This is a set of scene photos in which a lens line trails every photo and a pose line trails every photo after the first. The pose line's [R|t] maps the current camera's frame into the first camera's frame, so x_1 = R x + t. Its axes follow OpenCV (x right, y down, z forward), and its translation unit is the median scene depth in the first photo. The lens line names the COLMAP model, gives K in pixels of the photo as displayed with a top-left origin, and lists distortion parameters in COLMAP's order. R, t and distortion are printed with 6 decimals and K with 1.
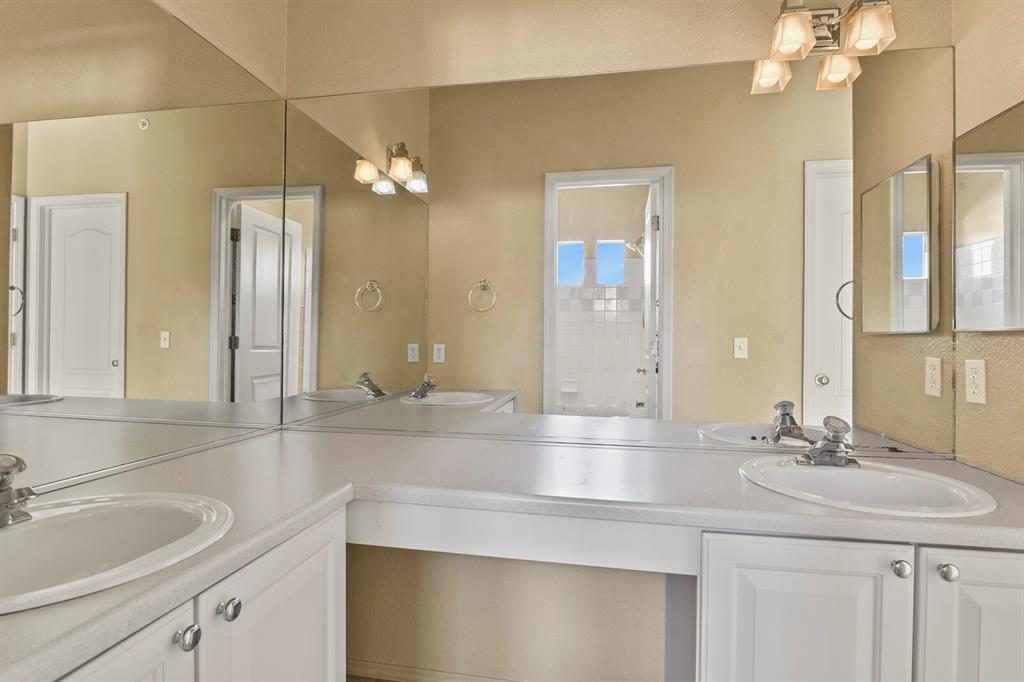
lens RADIAL K [[495.2, 0, 510.7], [0, 495.2, 338.9], [0, 0, 1]] dist [-0.001214, -0.010091]
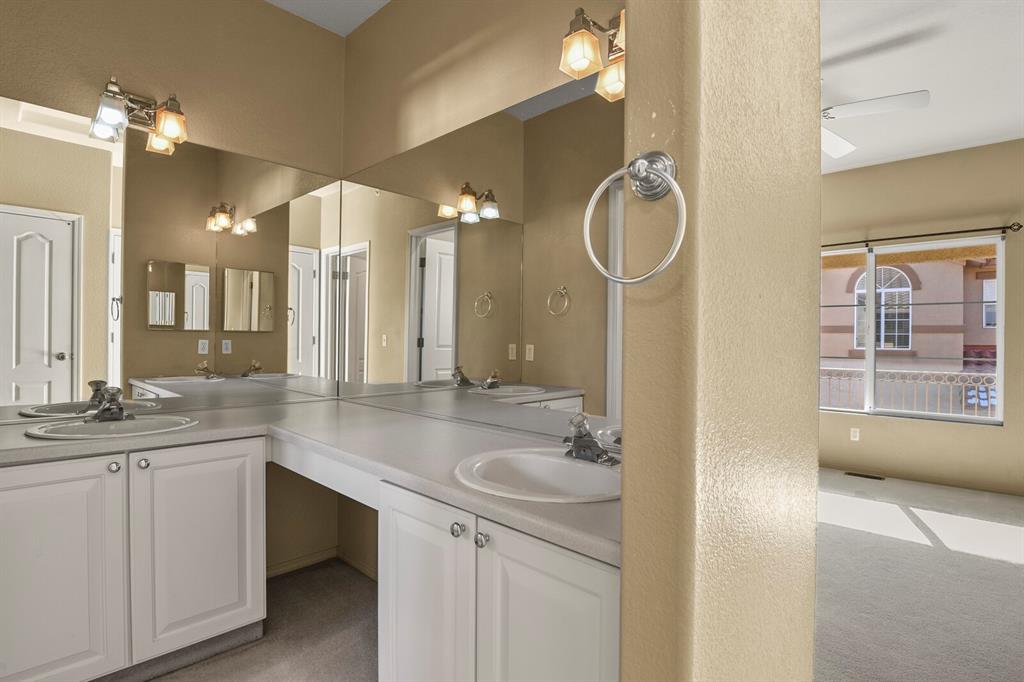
lens RADIAL K [[495.2, 0, 510.7], [0, 495.2, 338.9], [0, 0, 1]] dist [-0.001214, -0.010091]
pose [[0.831406, 0.000284, -0.555666, 0.407004], [-0.002611, 0.999991, -0.003396, 0.001376], [0.555659, 0.004274, 0.831399, 0.016204]]
